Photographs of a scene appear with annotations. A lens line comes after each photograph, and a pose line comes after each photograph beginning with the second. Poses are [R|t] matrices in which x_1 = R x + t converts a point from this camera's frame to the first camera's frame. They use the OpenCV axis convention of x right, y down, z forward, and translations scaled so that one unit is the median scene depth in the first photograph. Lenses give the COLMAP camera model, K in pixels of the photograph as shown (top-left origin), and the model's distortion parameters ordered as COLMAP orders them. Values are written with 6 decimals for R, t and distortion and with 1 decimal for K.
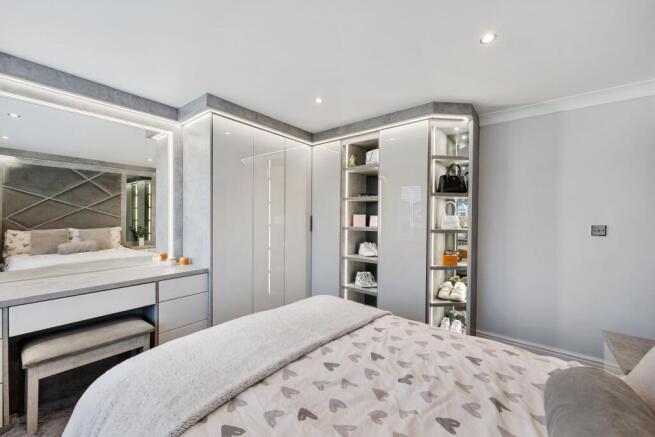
lens RADIAL K [[259.0, 0, 327.5], [0, 259.0, 218.5], [0, 0, 1]] dist [-0.000744, -0.000162]
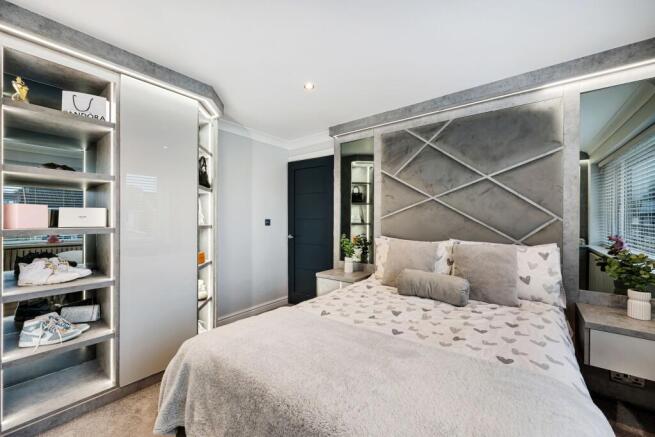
lens RADIAL K [[259.0, 0, 327.5], [0, 259.0, 218.5], [0, 0, 1]] dist [-0.000744, -0.000162]
pose [[-0.022843, -0.004038, 0.999731, -0.478760], [0.004284, 0.999982, 0.004137, 0.015504], [-0.999730, 0.004378, -0.022826, 0.552798]]
